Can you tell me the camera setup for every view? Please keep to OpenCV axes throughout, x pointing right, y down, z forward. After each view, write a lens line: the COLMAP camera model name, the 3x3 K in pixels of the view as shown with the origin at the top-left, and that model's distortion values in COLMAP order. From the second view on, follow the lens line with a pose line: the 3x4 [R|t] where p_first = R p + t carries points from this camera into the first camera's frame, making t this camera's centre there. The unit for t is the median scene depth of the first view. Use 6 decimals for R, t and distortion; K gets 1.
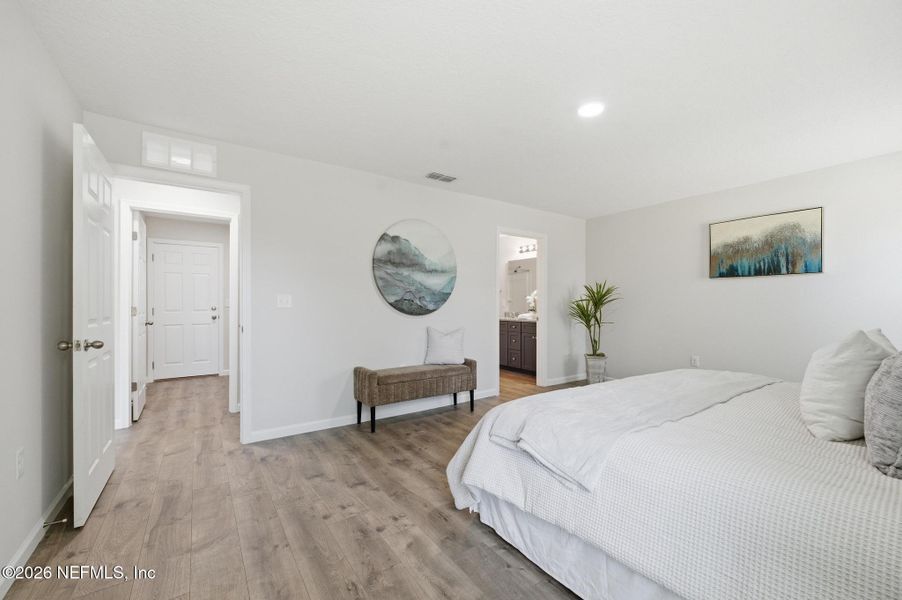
lens RADIAL K [[367.8, 0, 452.2], [0, 367.8, 303.0], [0, 0, 1]] dist [-0.001739, -0.000056]
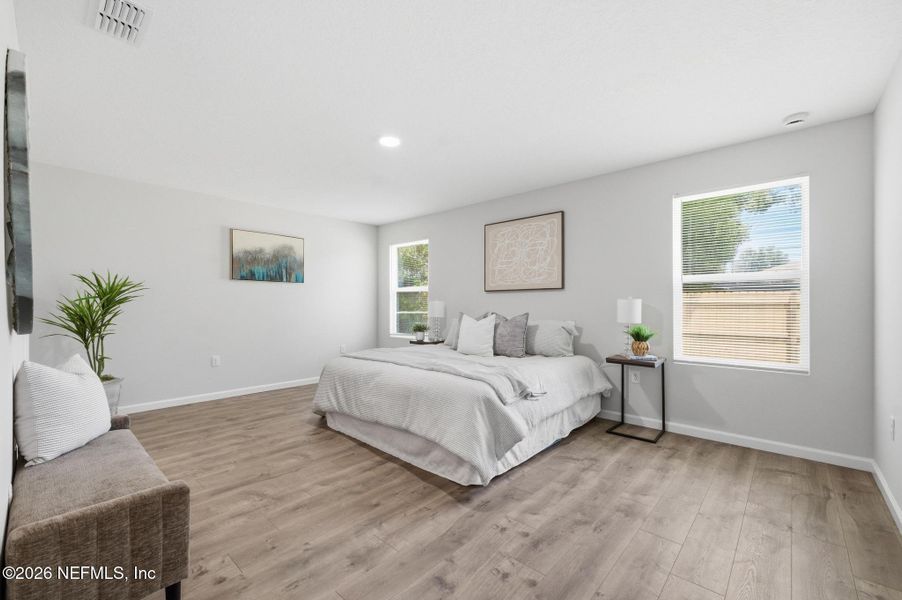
lens RADIAL K [[367.8, 0, 452.2], [0, 367.8, 303.0], [0, 0, 1]] dist [-0.001739, -0.000056]
pose [[-0.212130, 0.001157, 0.977241, -0.551984], [-0.005493, 0.999982, -0.002376, -0.000615], [-0.977226, -0.005872, -0.212120, 0.693232]]
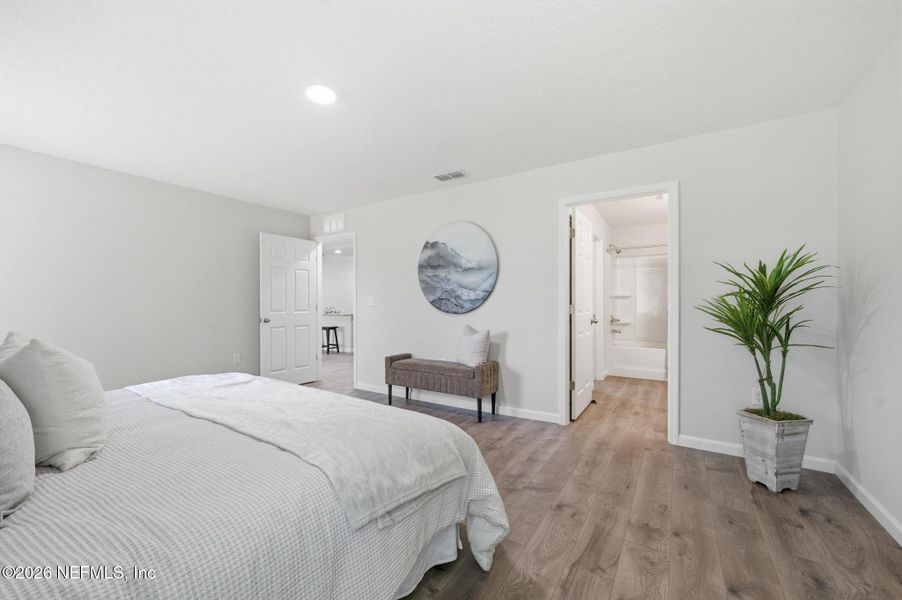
lens RADIAL K [[367.8, 0, 452.2], [0, 367.8, 303.0], [0, 0, 1]] dist [-0.001739, -0.000056]
pose [[0.377067, -0.007619, -0.926155, 0.897947], [0.001706, 0.999970, -0.007531, 0.011408], [0.926184, 0.001260, 0.377069, 0.627758]]
